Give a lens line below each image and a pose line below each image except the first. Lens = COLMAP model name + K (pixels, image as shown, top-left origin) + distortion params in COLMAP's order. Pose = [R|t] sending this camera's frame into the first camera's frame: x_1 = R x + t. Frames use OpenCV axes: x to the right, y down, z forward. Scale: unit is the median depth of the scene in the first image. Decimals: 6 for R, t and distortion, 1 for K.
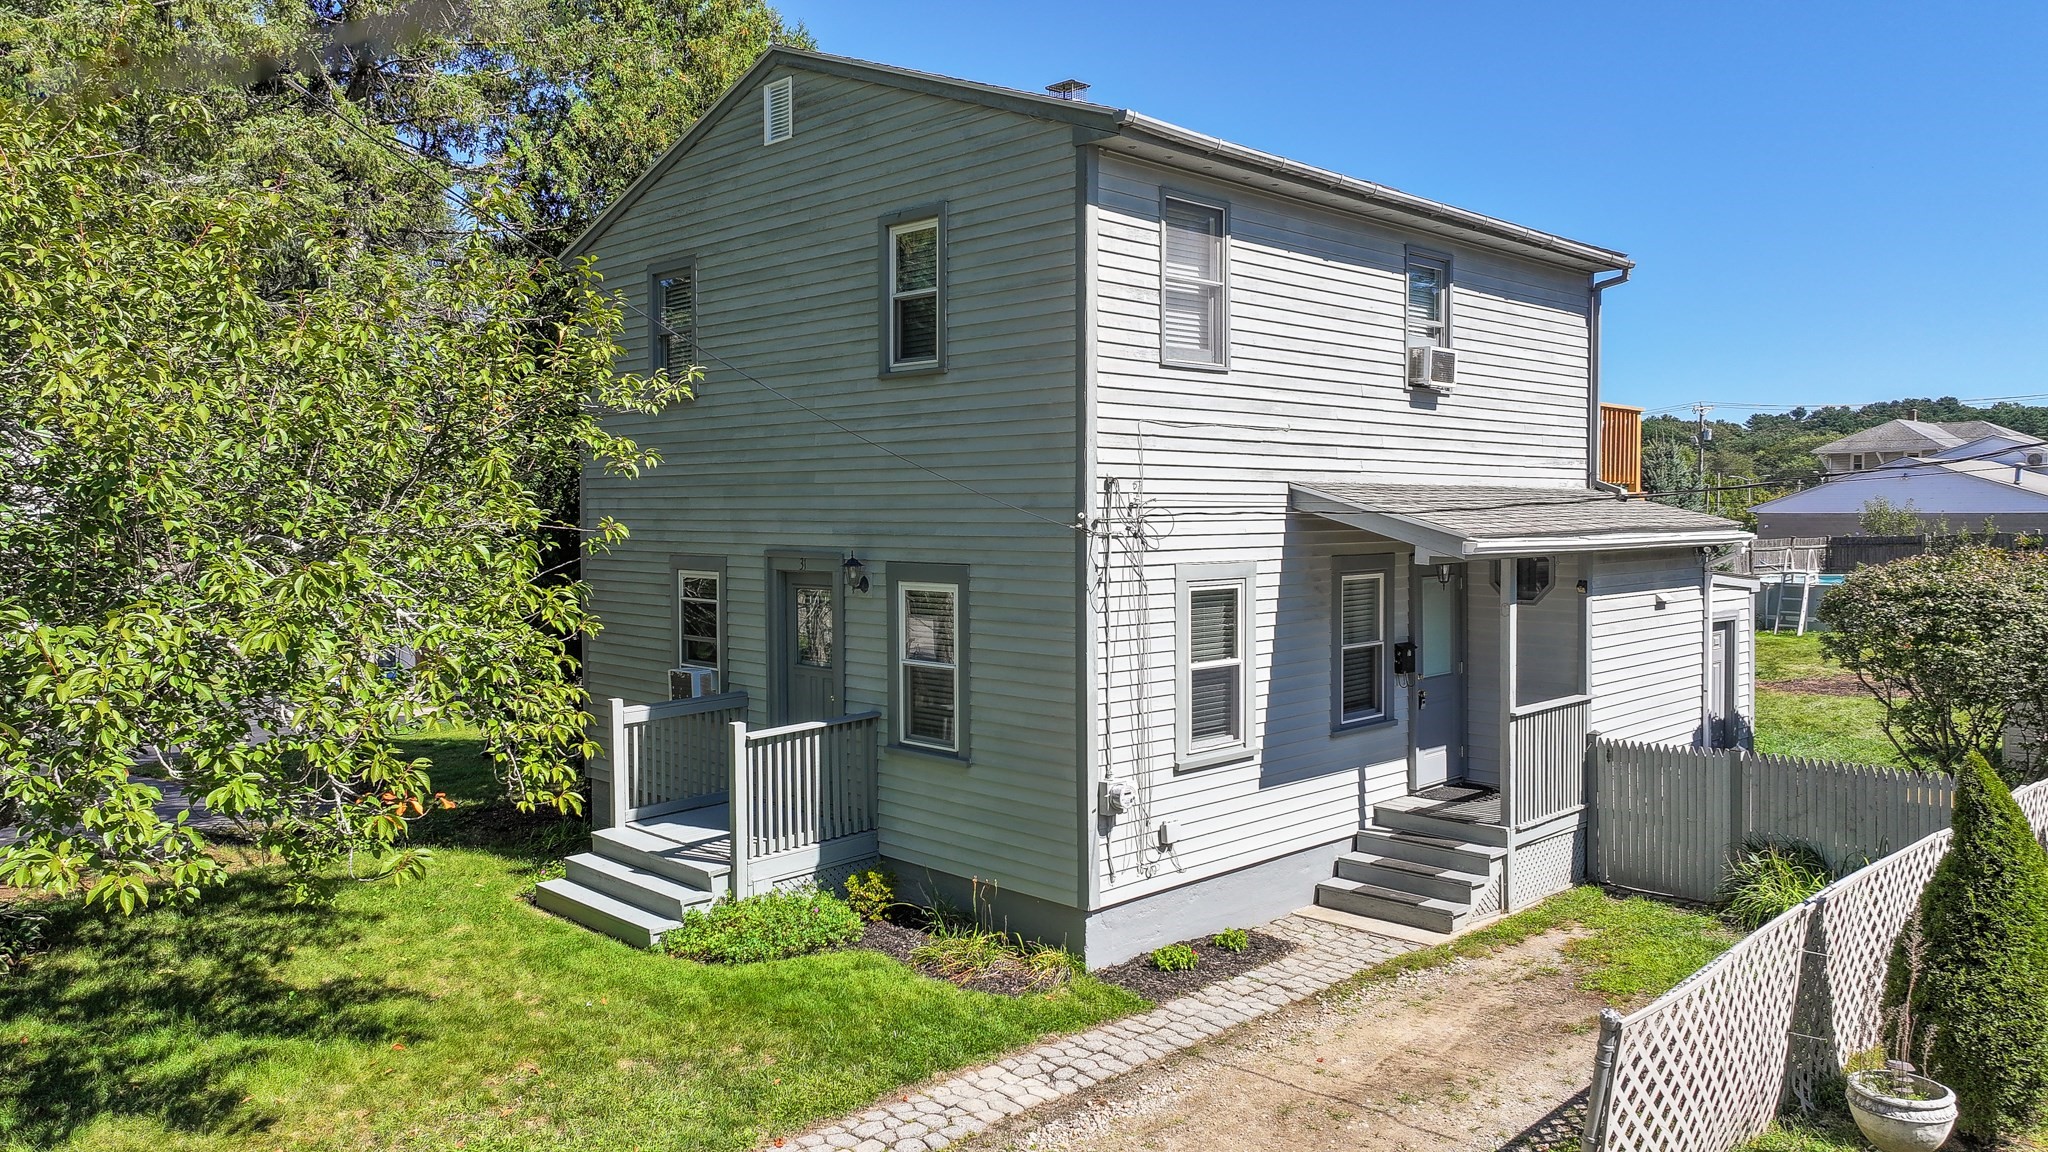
lens RADIAL K [[1465.9, 0, 1026.8], [0, 1465.9, 577.0], [0, 0, 1]] dist [-0.012903, -0.006724]
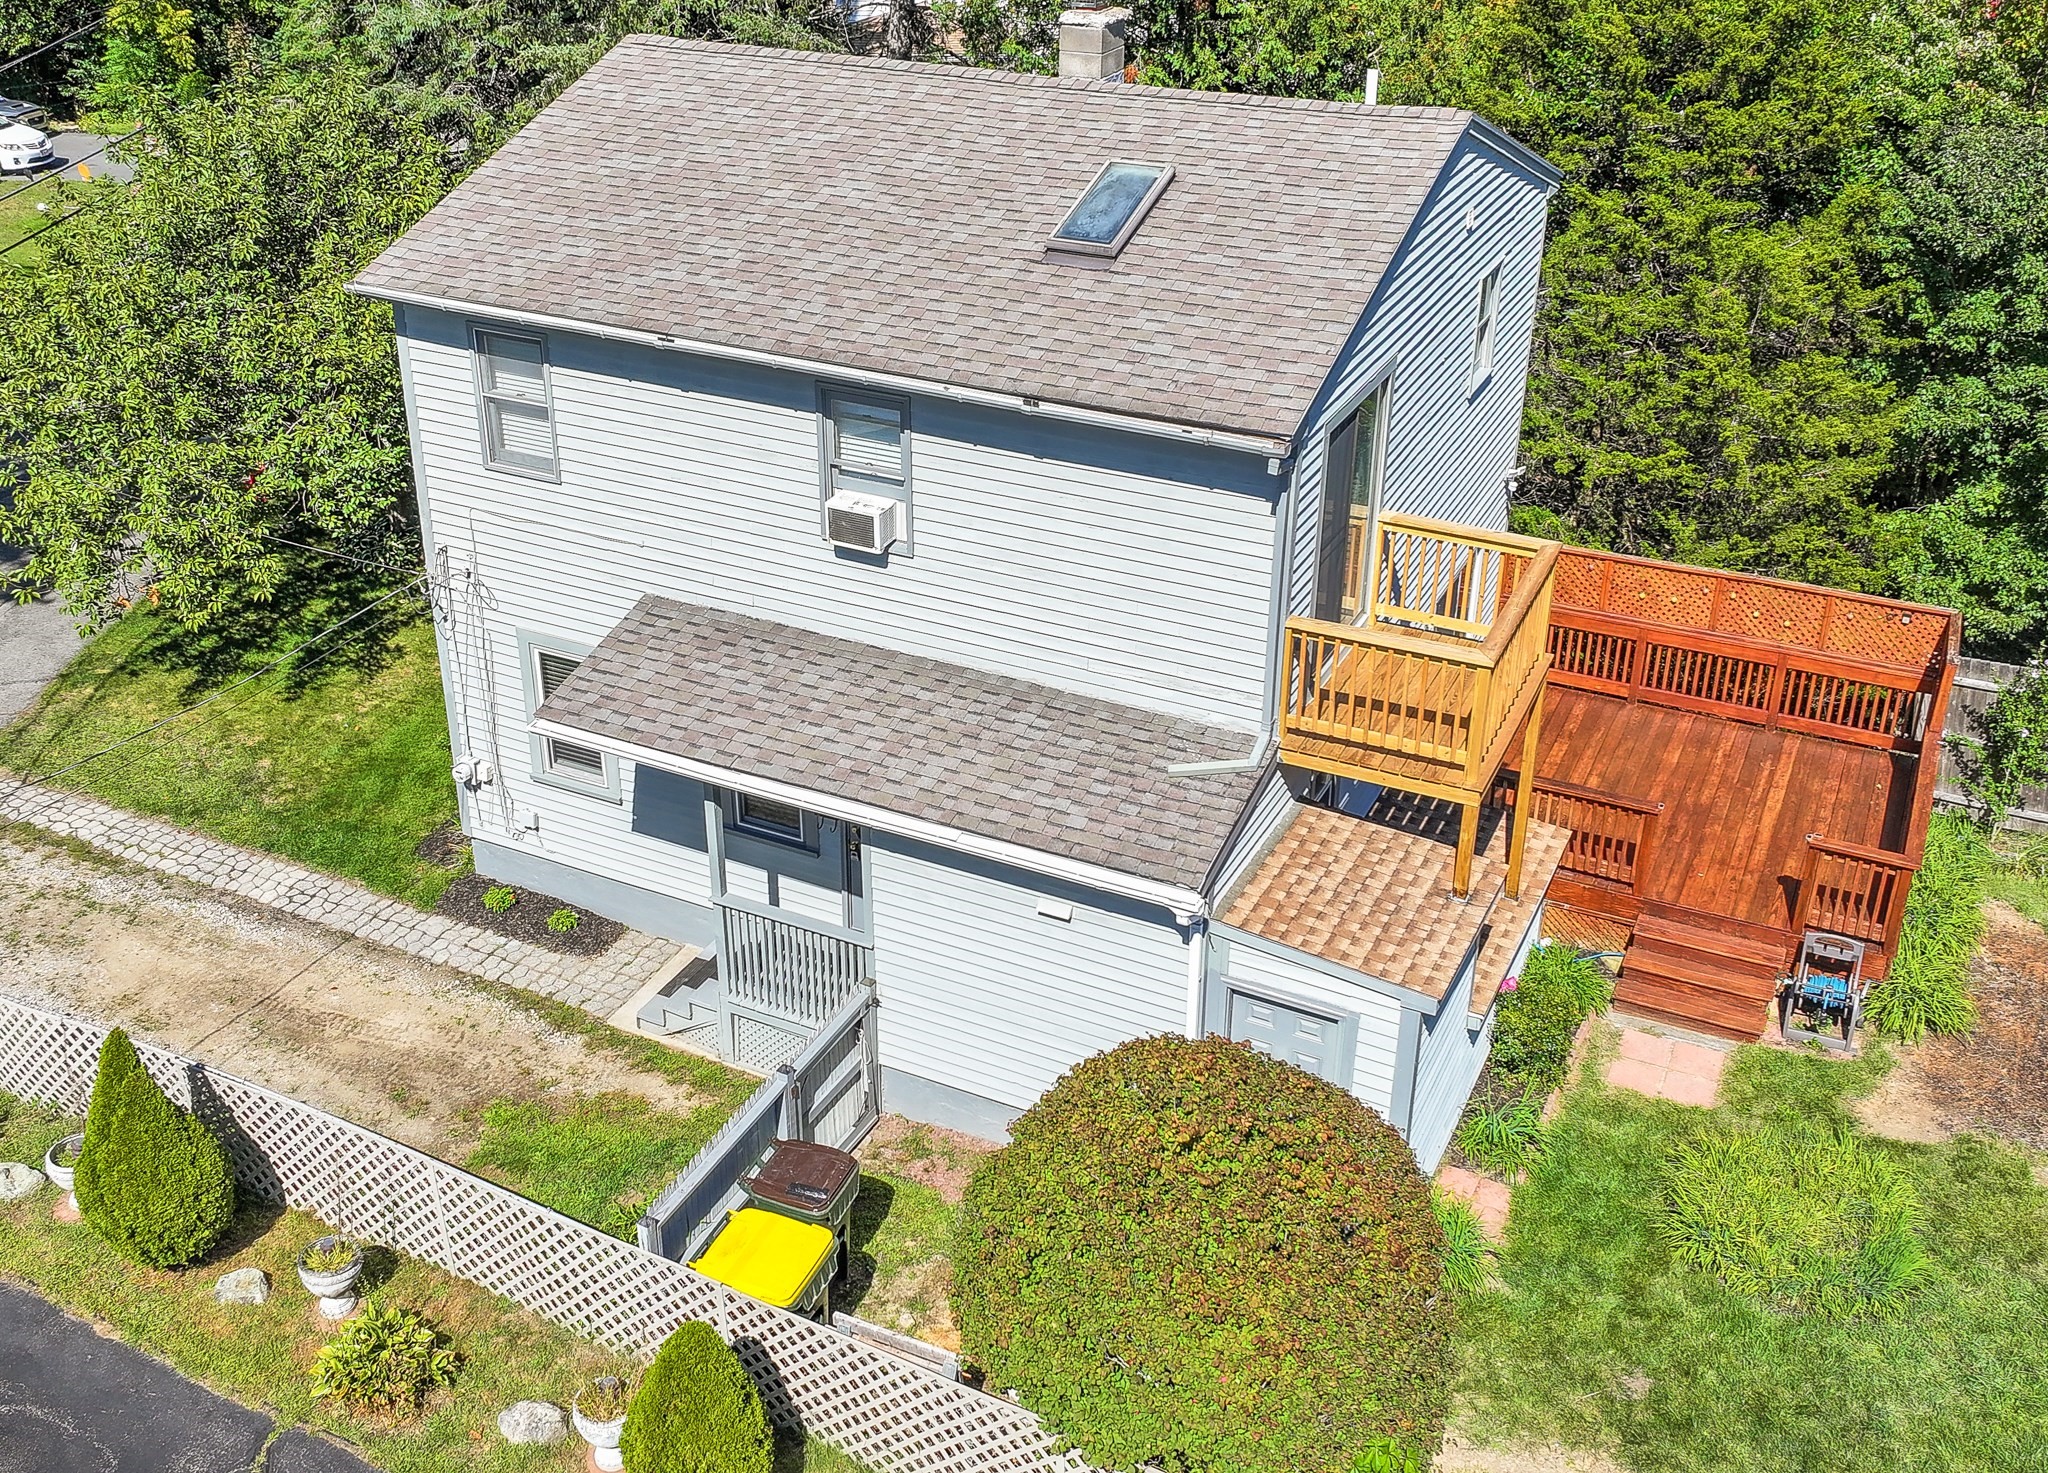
lens RADIAL K [[2012.1, 0, 1018.4], [0, 2012.1, 731.5], [0, 0, 1]] dist [0.006855, 0.000000]
pose [[0.318078, 0.459313, -0.829372, 1.713265], [-0.047839, 0.881467, 0.469816, -0.759723], [0.946857, -0.109762, 0.302349, 0.929077]]
